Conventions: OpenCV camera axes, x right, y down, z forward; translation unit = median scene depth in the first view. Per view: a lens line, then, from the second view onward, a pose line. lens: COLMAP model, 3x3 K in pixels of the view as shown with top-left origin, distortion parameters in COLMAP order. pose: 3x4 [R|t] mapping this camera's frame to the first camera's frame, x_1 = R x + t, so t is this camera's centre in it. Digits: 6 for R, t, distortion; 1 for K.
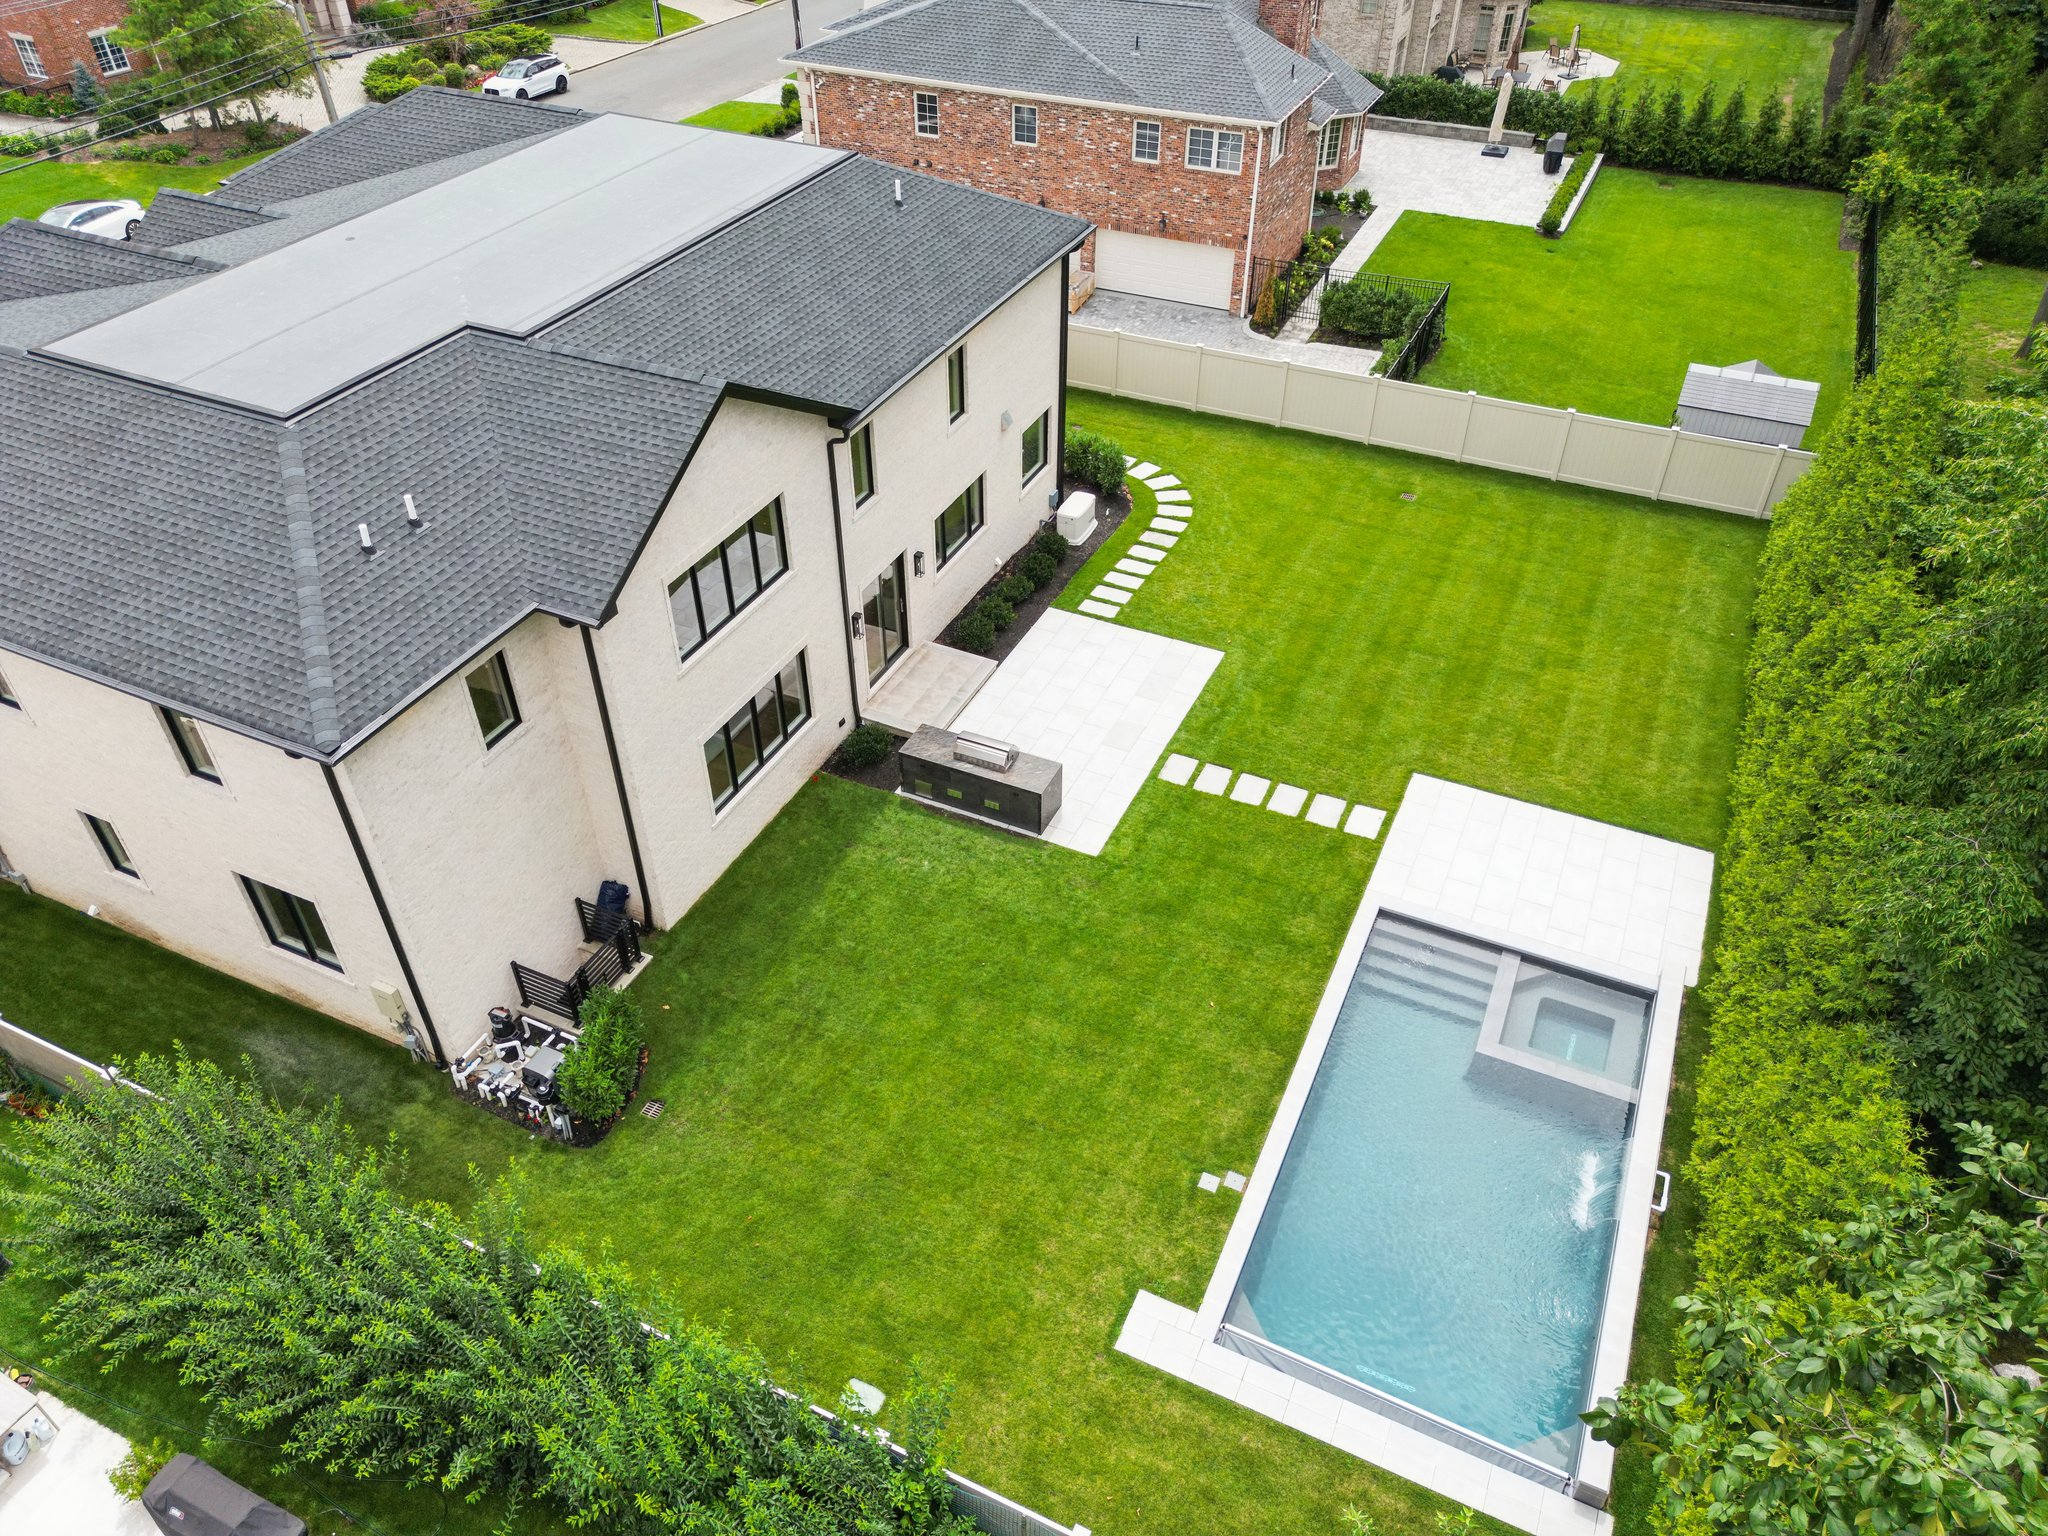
lens RADIAL K [[1441.8, 0, 1022.4], [0, 1441.8, 740.8], [0, 0, 1]] dist [0.054890, -0.041669]
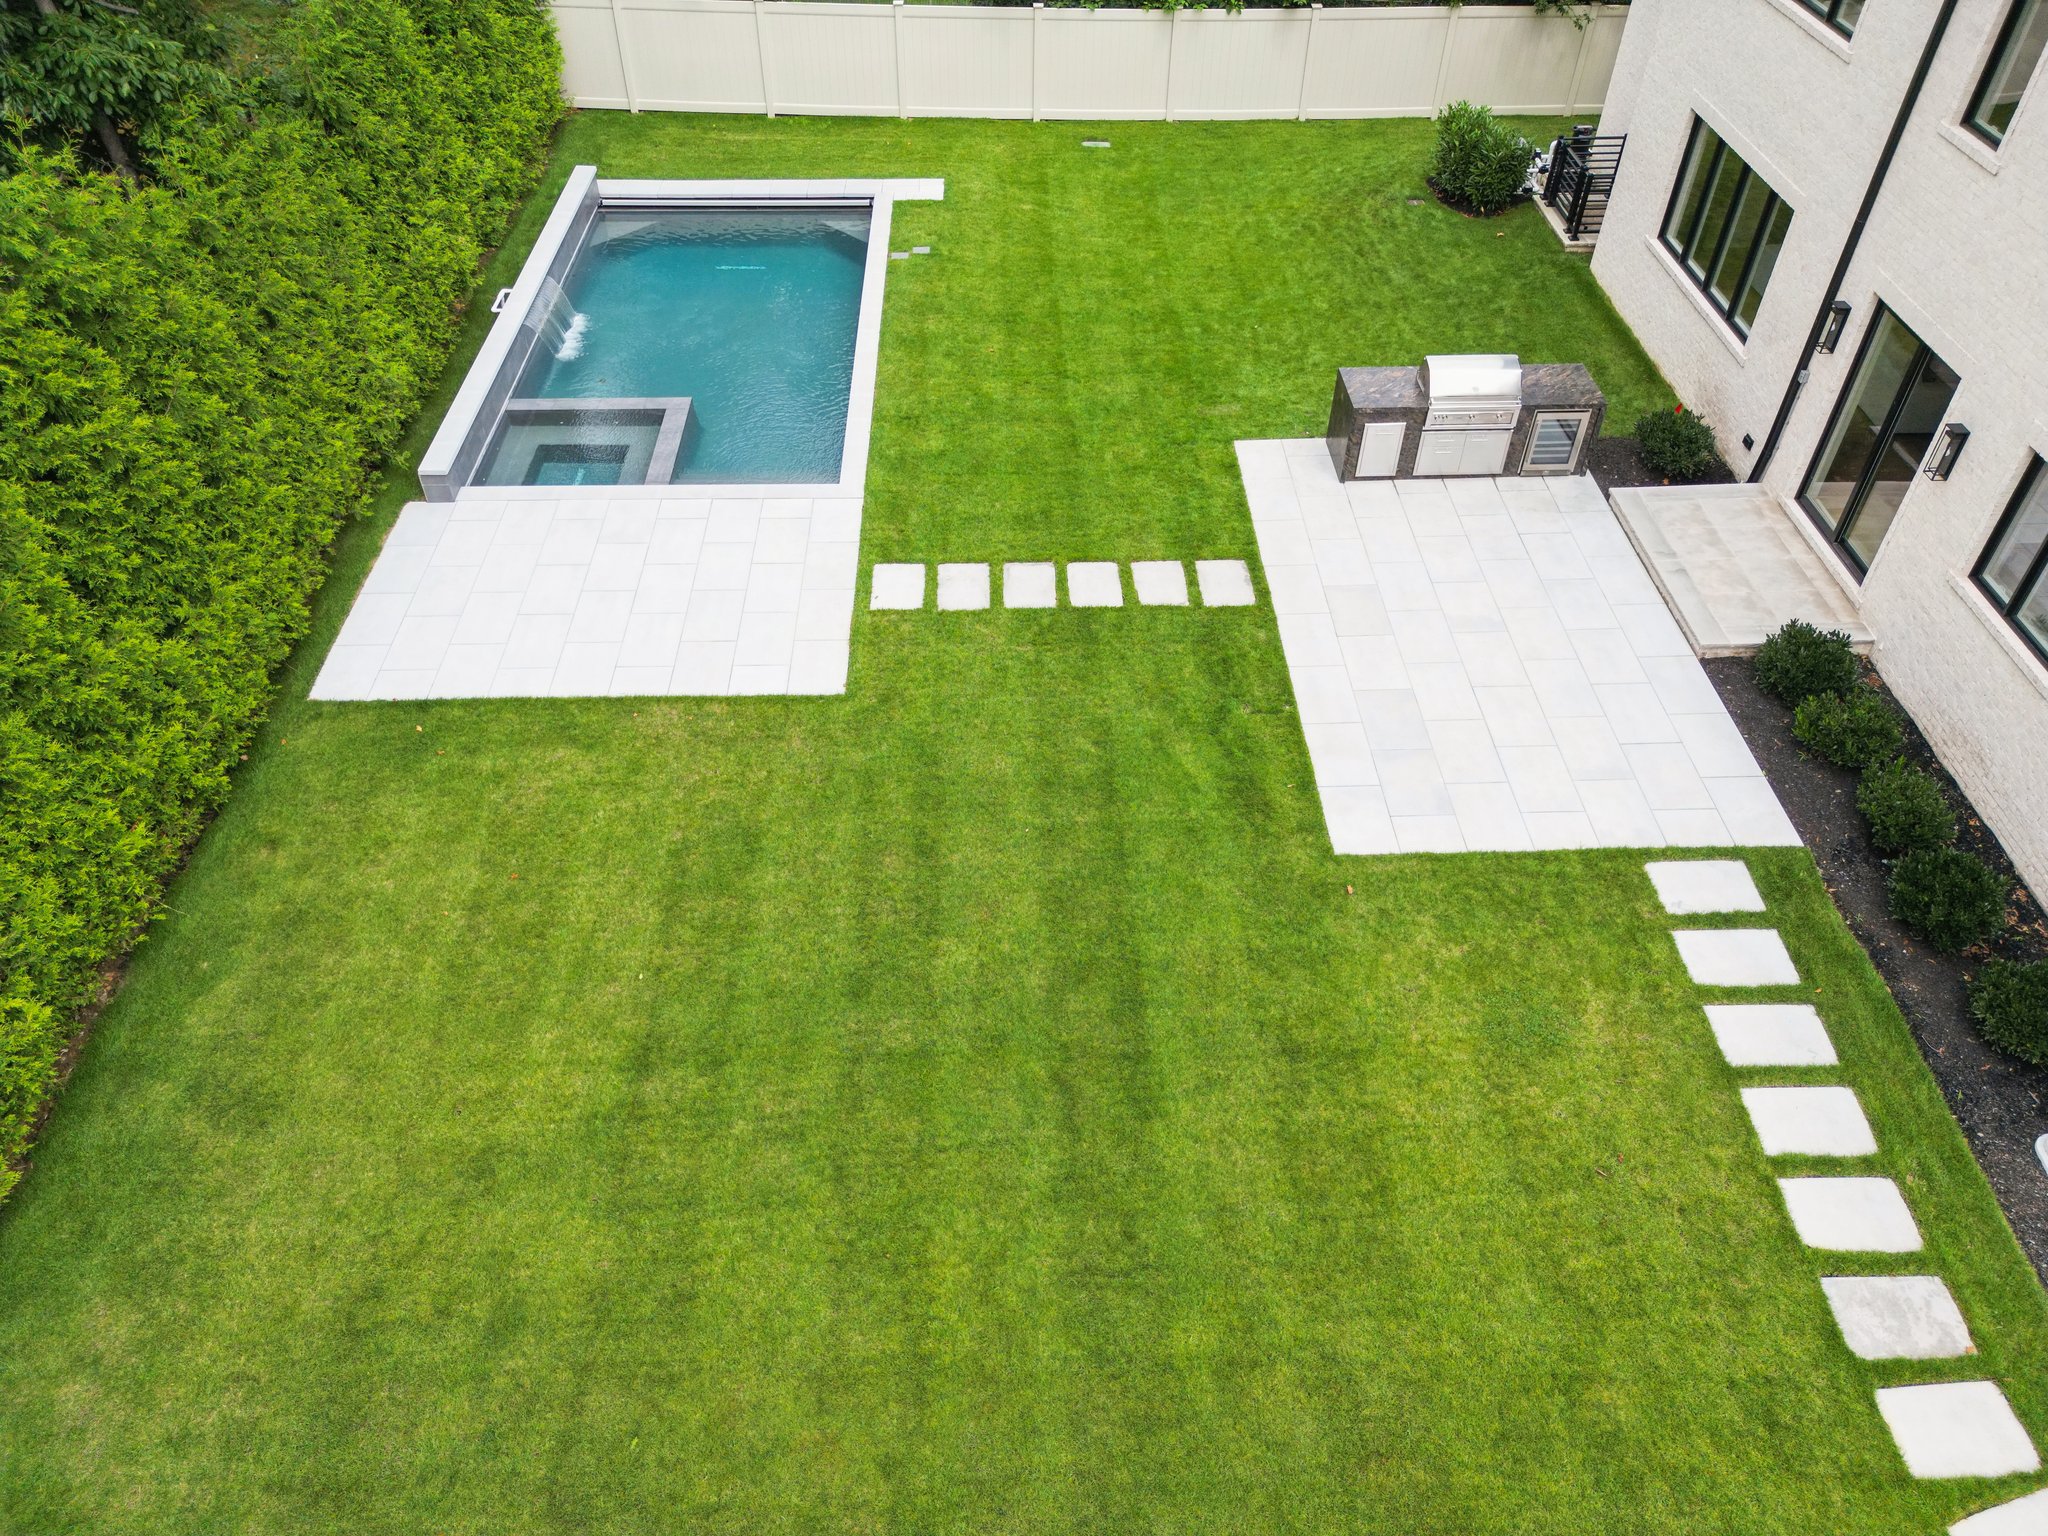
lens RADIAL K [[1404.3, 0, 1008.5], [0, 1404.3, 770.1], [0, 0, 1]] dist [0.074896, -0.066622]
pose [[-0.897052, 0.310861, -0.314106, 0.397360], [-0.270071, 0.176971, 0.946437, -0.490184], [0.349798, 0.933835, -0.074797, 1.114976]]
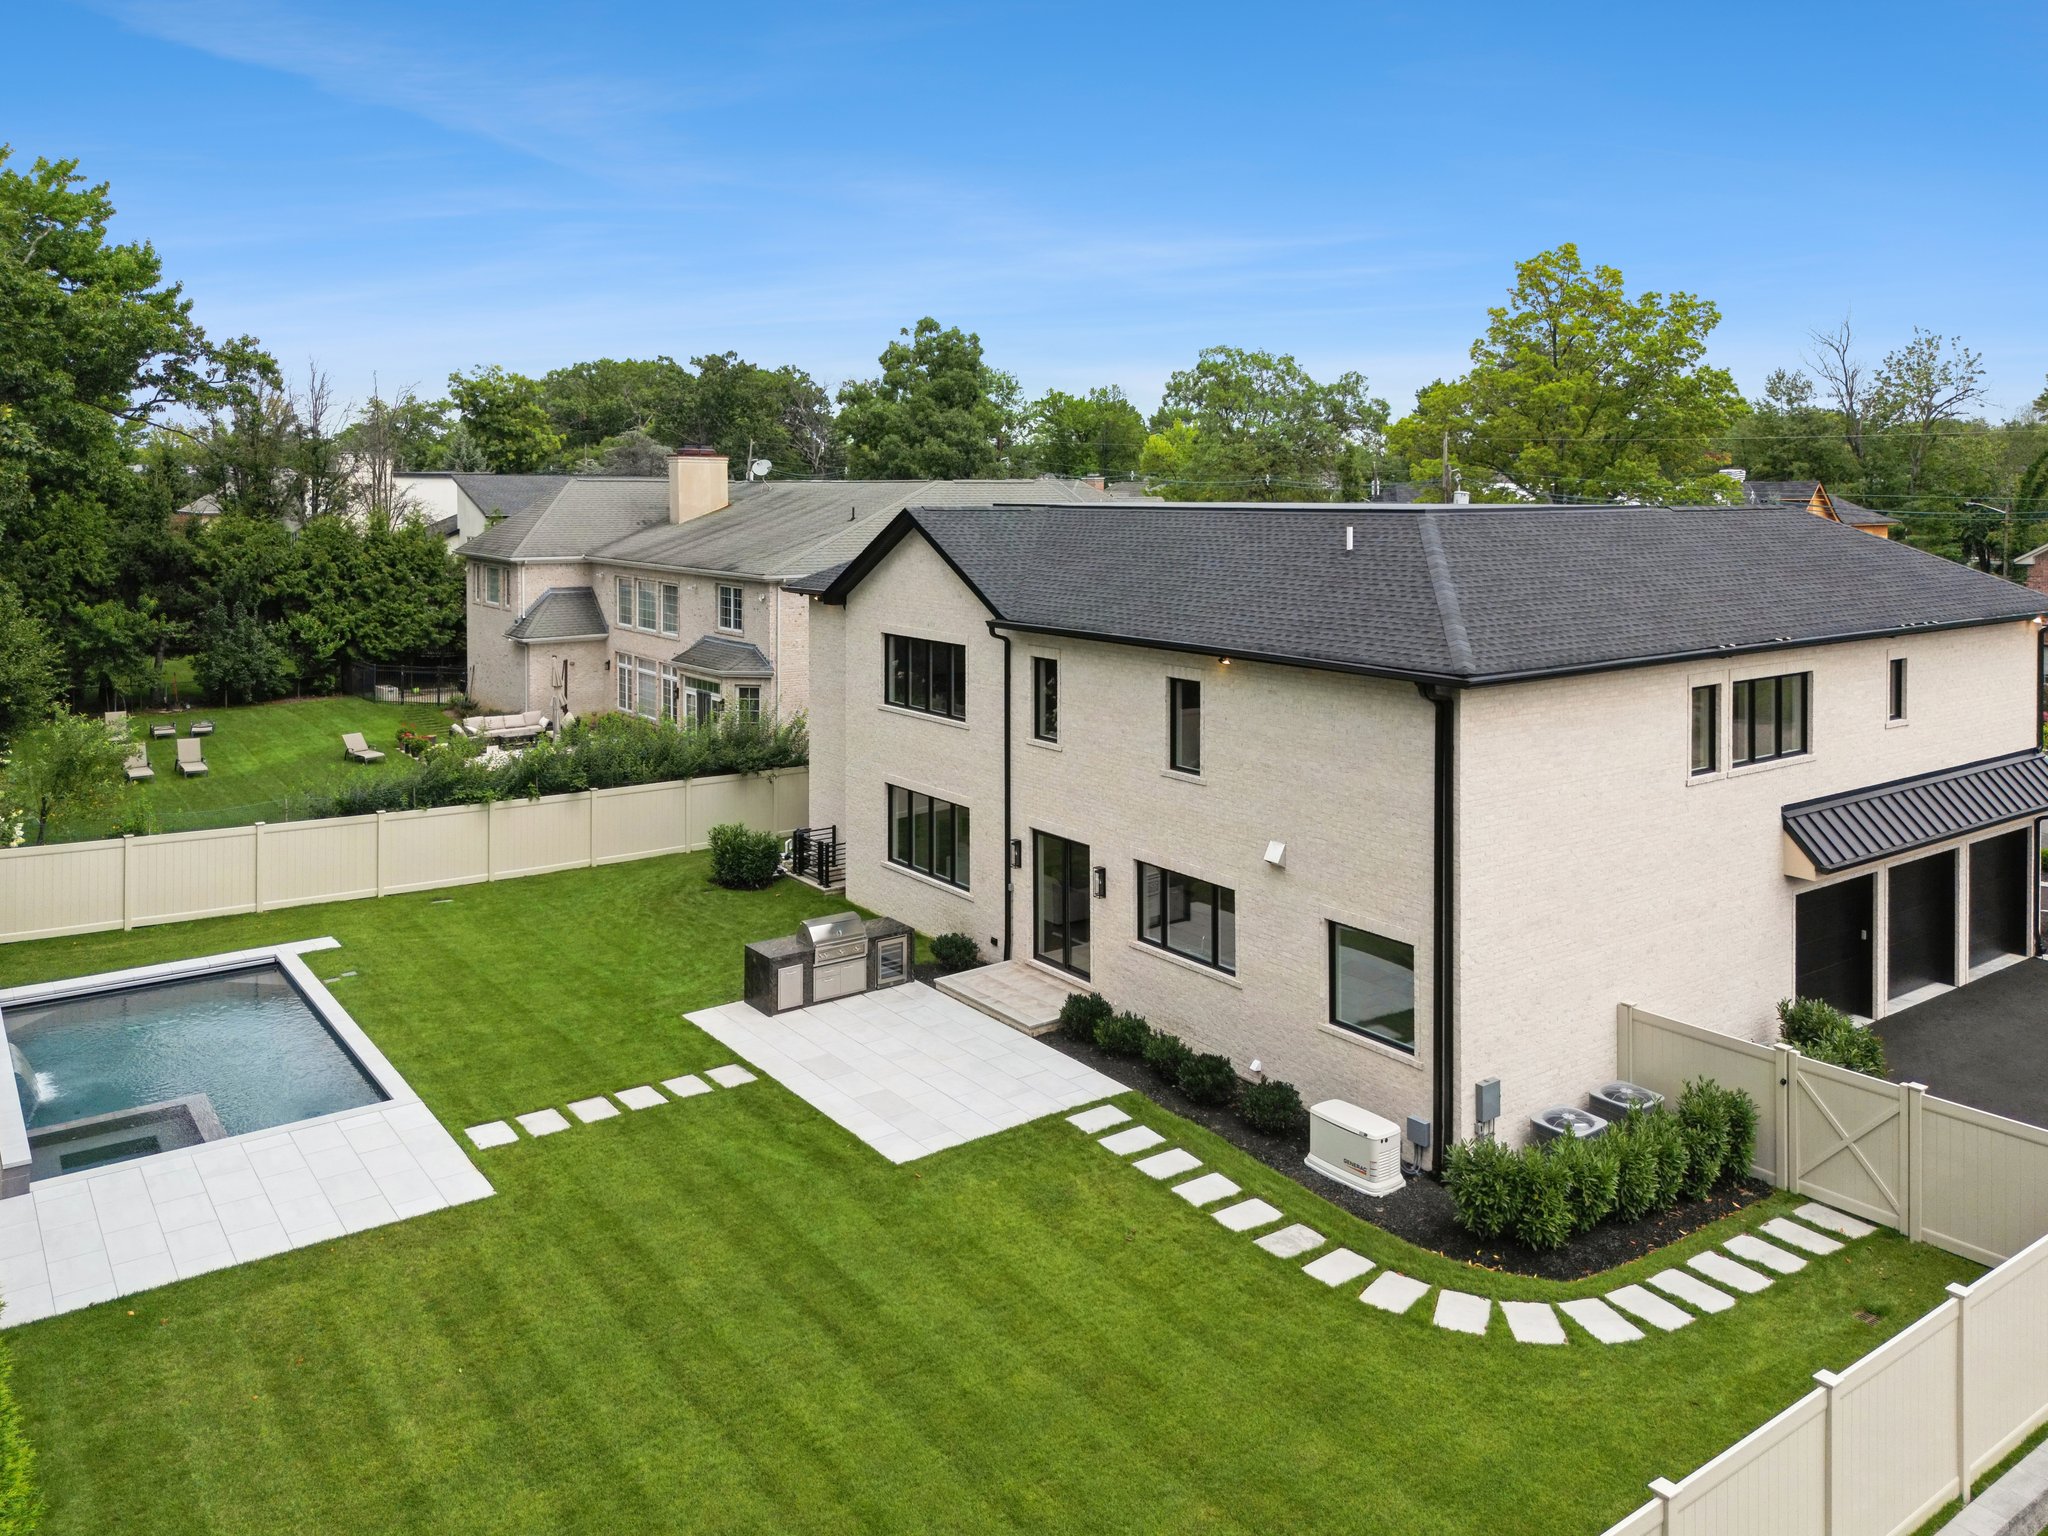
lens RADIAL K [[1441.8, 0, 1022.4], [0, 1441.8, 740.8], [0, 0, 1]] dist [0.054890, -0.041669]
pose [[-0.478726, 0.159467, -0.863361, 0.713882], [-0.543979, 0.717994, 0.434248, -0.564999], [0.689136, 0.677536, -0.256975, 1.227434]]
